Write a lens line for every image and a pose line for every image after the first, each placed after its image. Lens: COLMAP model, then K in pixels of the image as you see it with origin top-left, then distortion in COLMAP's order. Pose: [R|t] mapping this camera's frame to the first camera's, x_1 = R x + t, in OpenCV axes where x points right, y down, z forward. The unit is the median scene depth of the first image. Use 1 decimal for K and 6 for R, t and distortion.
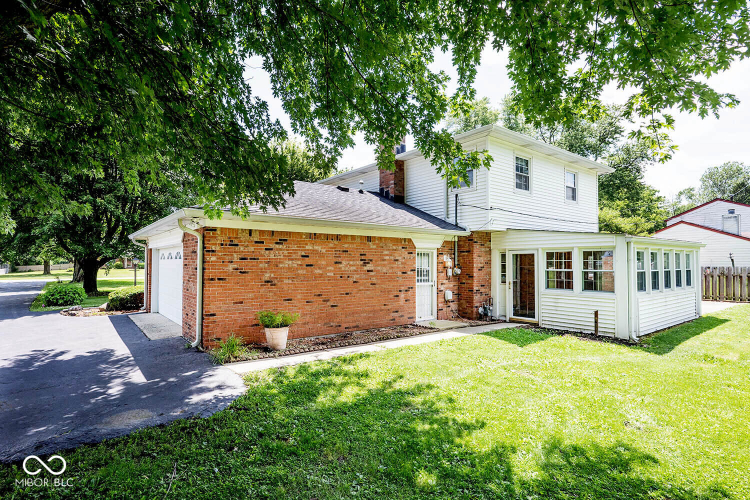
lens RADIAL K [[389.4, 0, 376.9], [0, 389.4, 248.9], [0, 0, 1]] dist [-0.000865, -0.000128]
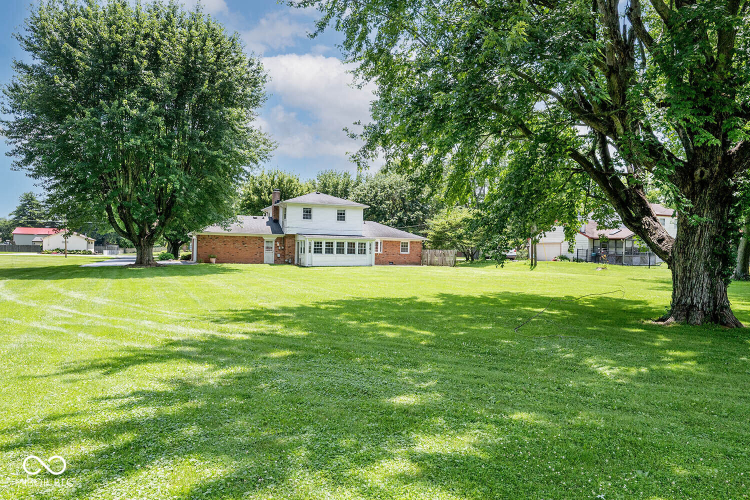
lens RADIAL K [[521.2, 0, 374.2], [0, 521.2, 250.5], [0, 0, 1]] dist [-0.001795, -0.000048]
pose [[0.965254, 0.016600, -0.260785, 1.969443], [-0.009582, 0.999558, 0.028158, -0.040404], [0.261137, -0.024680, 0.964986, -2.718327]]
